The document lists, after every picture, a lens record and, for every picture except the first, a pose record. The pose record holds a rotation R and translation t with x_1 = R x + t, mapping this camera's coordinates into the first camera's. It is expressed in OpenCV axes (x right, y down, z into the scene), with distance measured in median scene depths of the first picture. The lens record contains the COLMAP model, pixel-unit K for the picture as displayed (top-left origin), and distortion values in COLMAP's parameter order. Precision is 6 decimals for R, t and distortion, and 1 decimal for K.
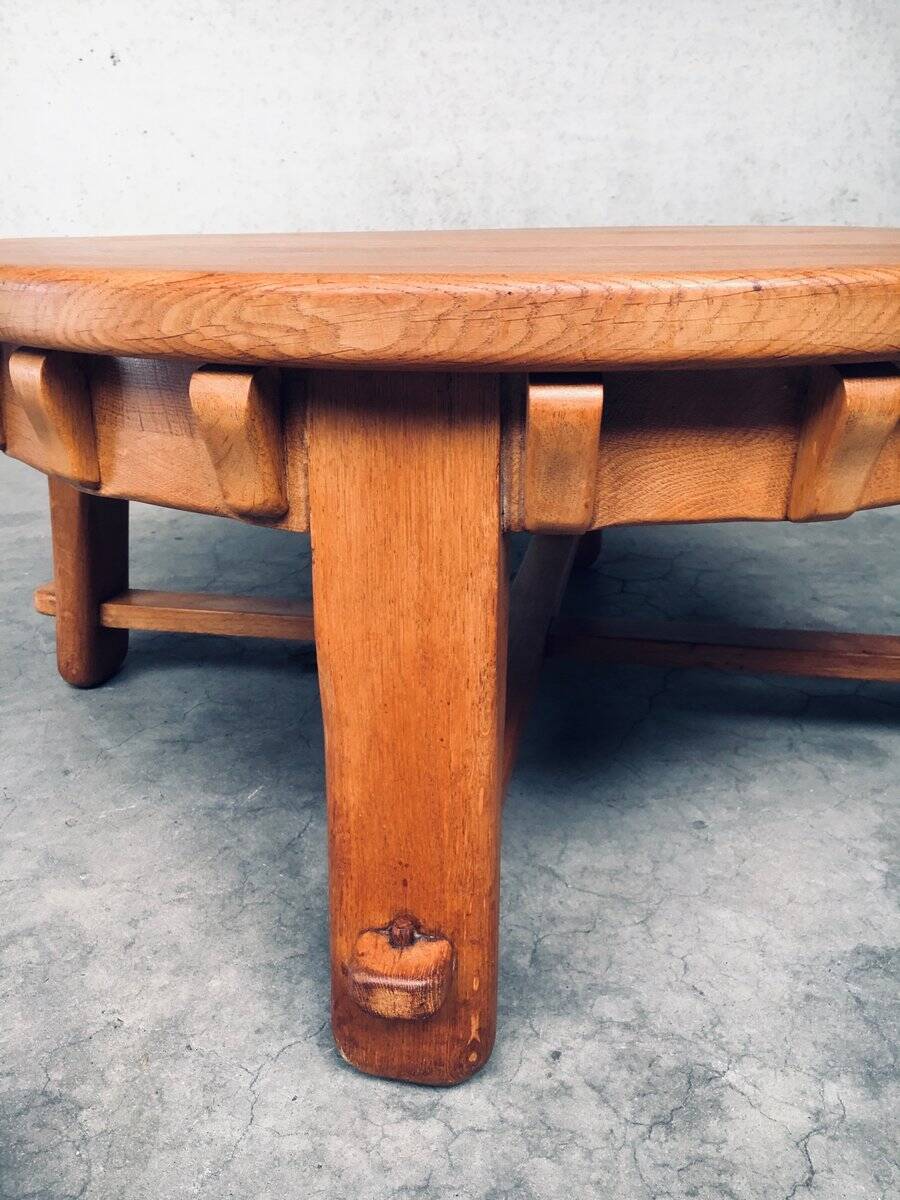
lens RADIAL K [[1030.8, 0, 450.7], [0, 1030.8, 603.4], [0, 0, 1]] dist [0.080918, -0.127089]
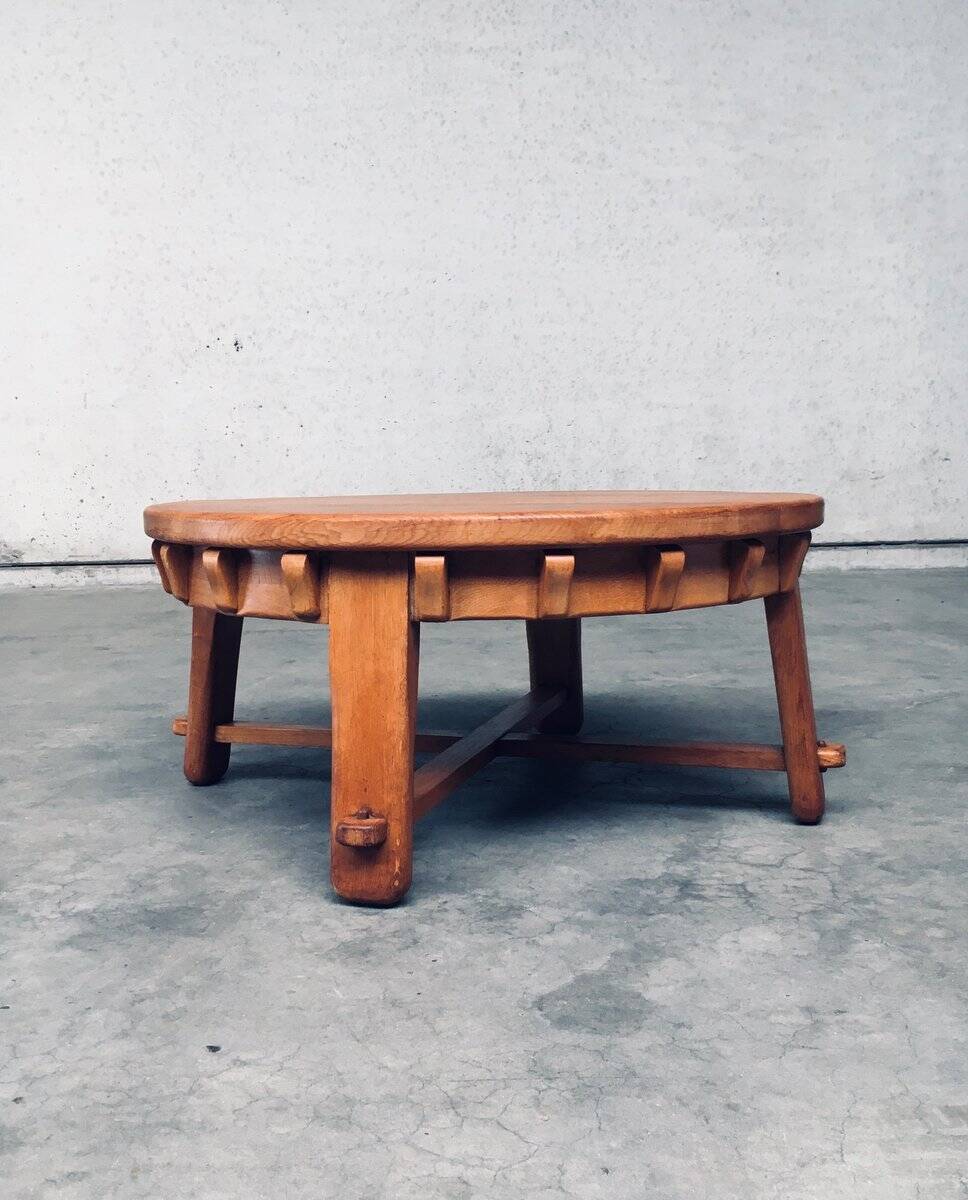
lens RADIAL K [[1293.8, 0, 473.9], [0, 1293.8, 589.6], [0, 0, 1]] dist [0.071111, -0.084094]
pose [[0.995306, 0.003111, -0.096728, 0.366300], [-0.028301, 0.965150, -0.260163, 0.475707], [0.092548, 0.261680, 0.960707, -1.383966]]
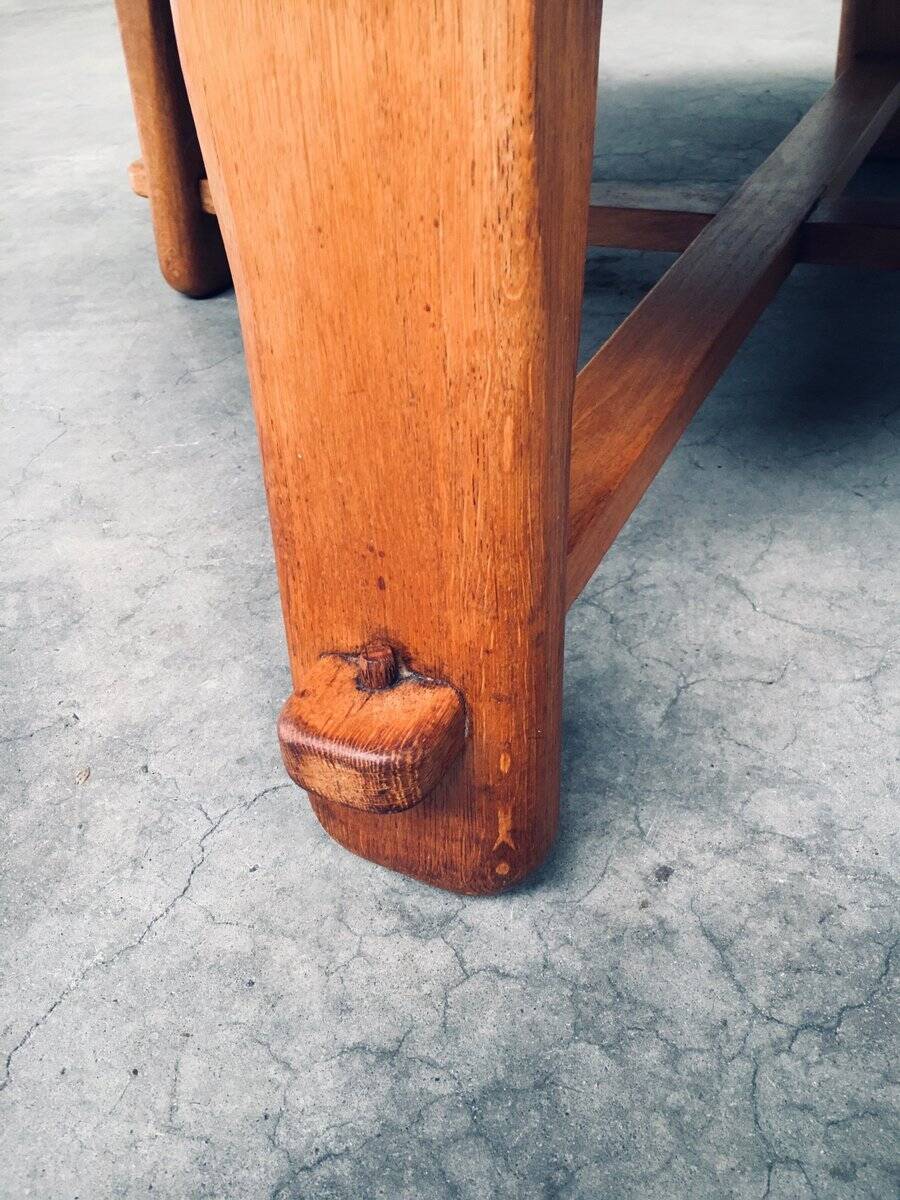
lens RADIAL K [[1030.8, 0, 450.7], [0, 1030.8, 603.4], [0, 0, 1]] dist [0.080918, -0.127089]
pose [[0.959660, 0.109993, -0.258755, 0.115902], [-0.027192, 0.952296, 0.303961, 0.094831], [0.279845, -0.284663, 0.916872, 0.428507]]
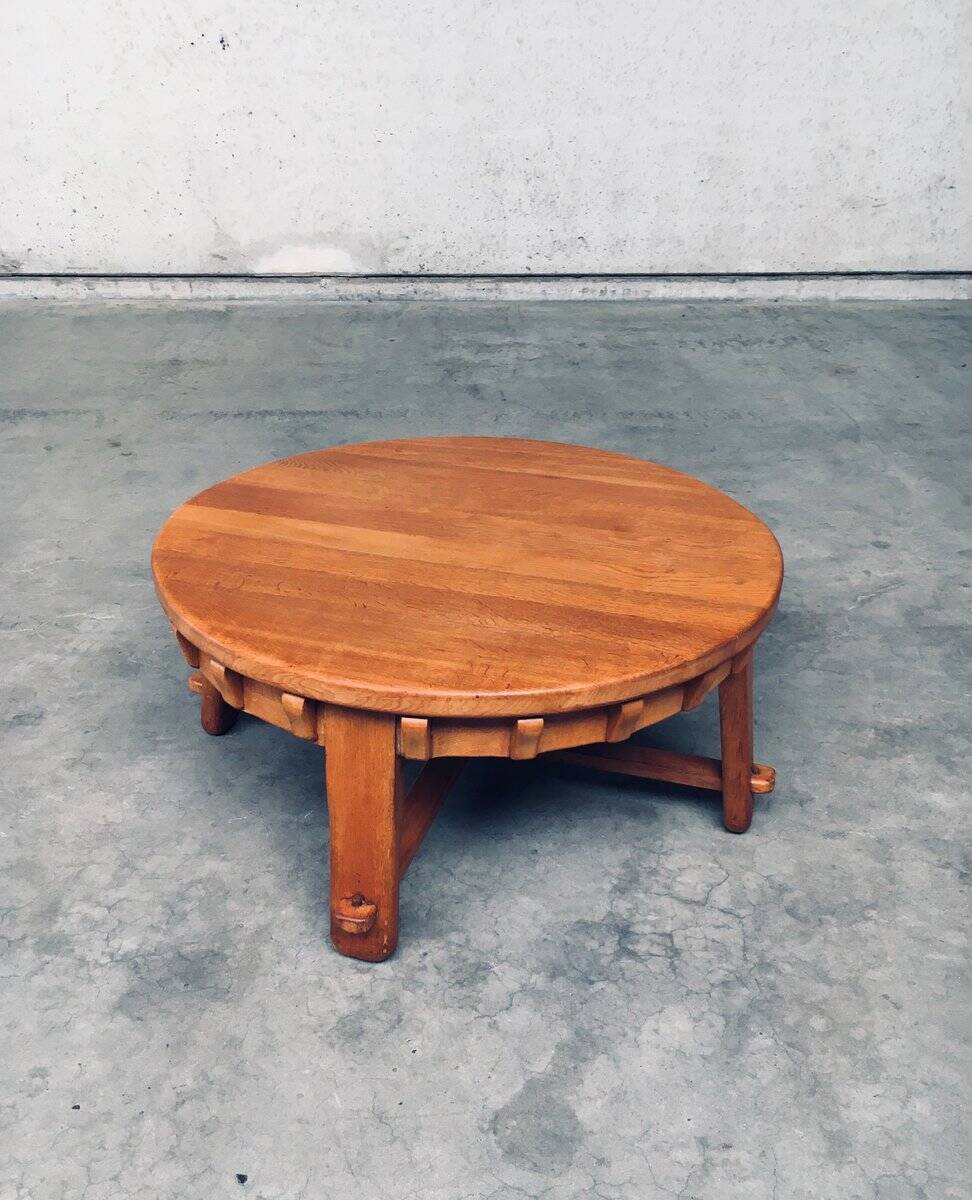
lens RADIAL K [[1216.0, 0, 471.5], [0, 1216.0, 621.8], [0, 0, 1]] dist [0.080175, -0.111652]
pose [[0.994663, 0.063943, -0.080973, 0.362433], [-0.054026, 0.991394, 0.119245, -0.612857], [0.087901, -0.114234, 0.989557, -1.553431]]
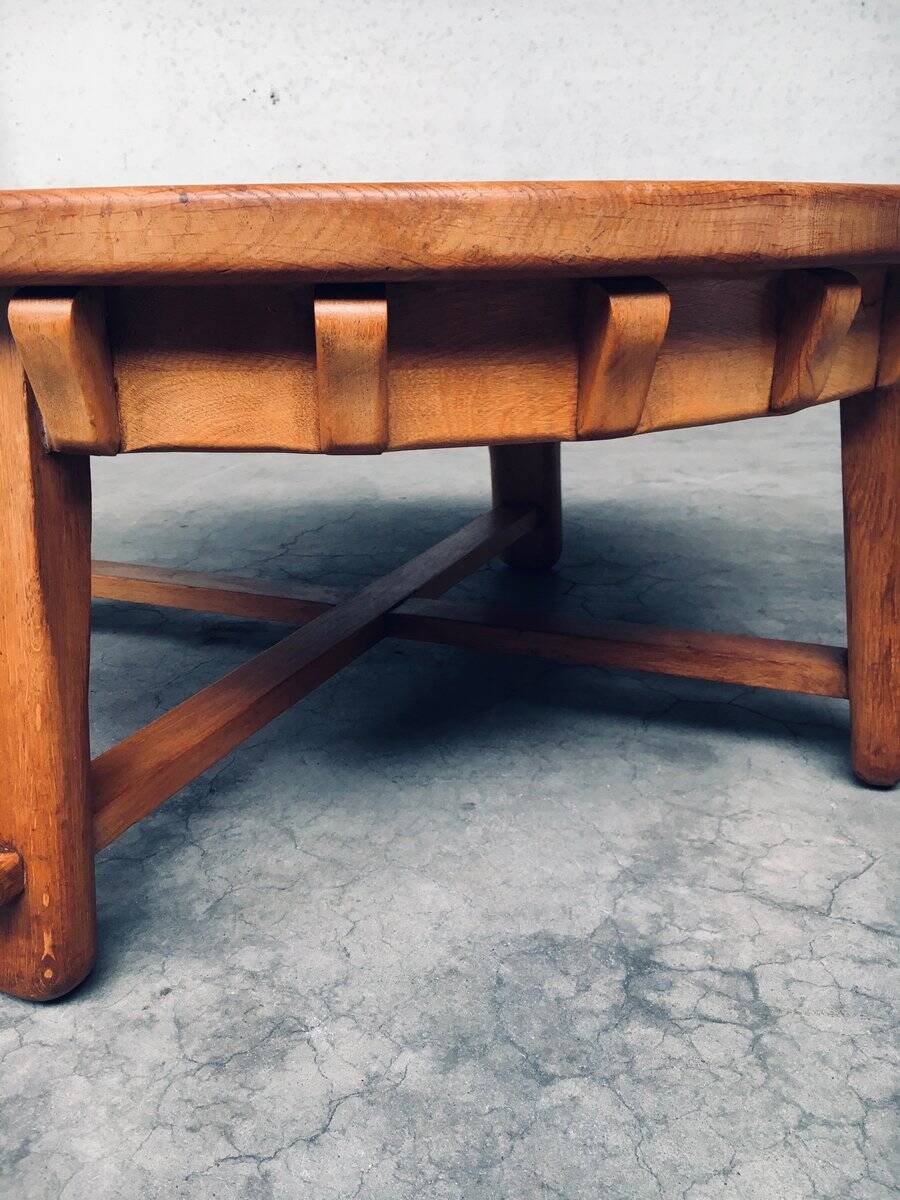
lens RADIAL K [[1030.8, 0, 450.7], [0, 1030.8, 603.4], [0, 0, 1]] dist [0.080918, -0.127089]
pose [[0.979671, 0.058928, -0.191761, 0.516470], [-0.065515, 0.997453, -0.028187, 0.067128], [0.189612, 0.040178, 0.981037, 0.048116]]
